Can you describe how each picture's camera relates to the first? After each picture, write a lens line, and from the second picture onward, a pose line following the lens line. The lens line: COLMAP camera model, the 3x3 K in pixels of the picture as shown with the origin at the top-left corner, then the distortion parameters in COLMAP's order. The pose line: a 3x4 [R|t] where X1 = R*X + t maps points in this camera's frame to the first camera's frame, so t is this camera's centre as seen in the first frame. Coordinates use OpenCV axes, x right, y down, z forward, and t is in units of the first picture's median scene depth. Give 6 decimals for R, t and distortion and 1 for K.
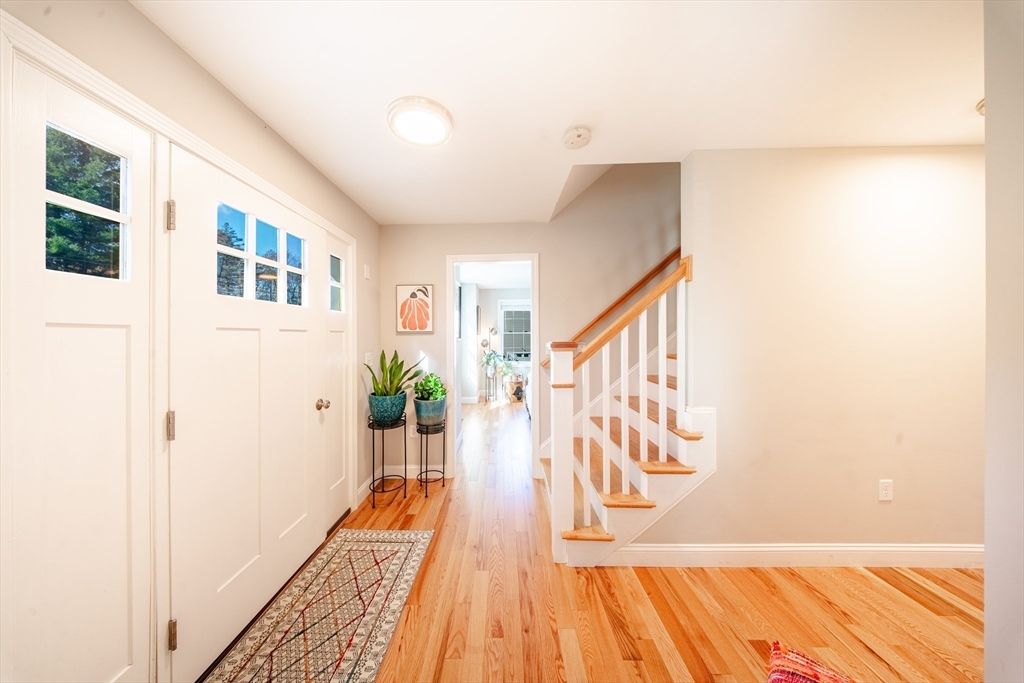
lens RADIAL K [[312.1, 0, 507.4], [0, 312.1, 337.6], [0, 0, 1]] dist [-0.000125, -0.000102]
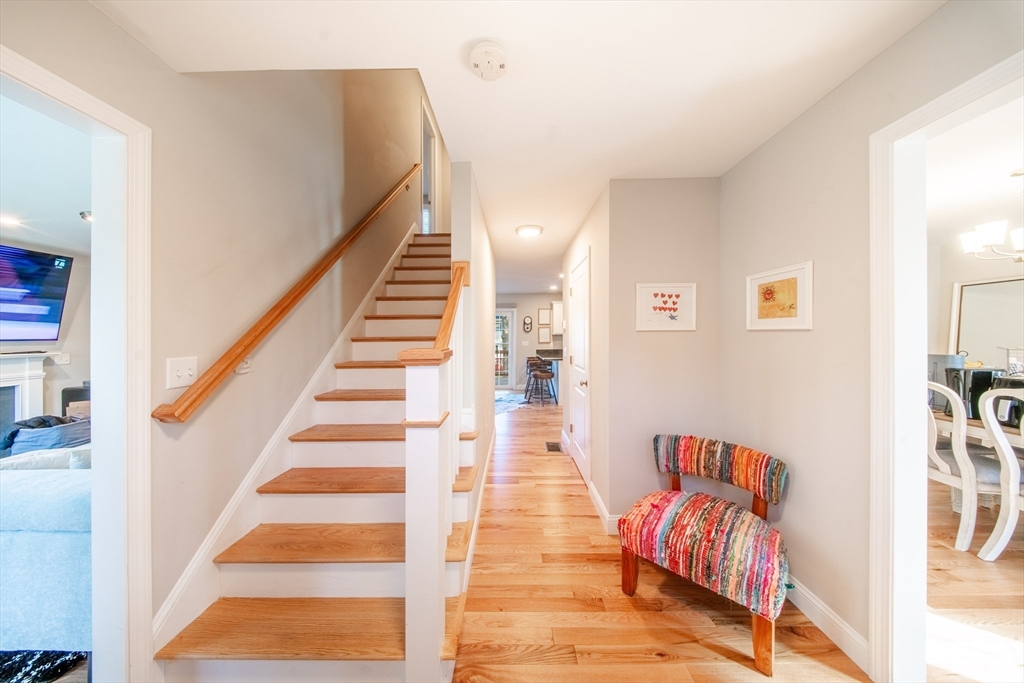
lens RADIAL K [[321.8, 0, 511.9], [0, 321.8, 331.9], [0, 0, 1]] dist [-0.000064, -0.000026]
pose [[-0.004890, 0.004597, 0.999977, -0.521041], [0.003051, 0.999985, -0.004583, -0.012890], [-0.999983, 0.003028, -0.004903, 0.966656]]
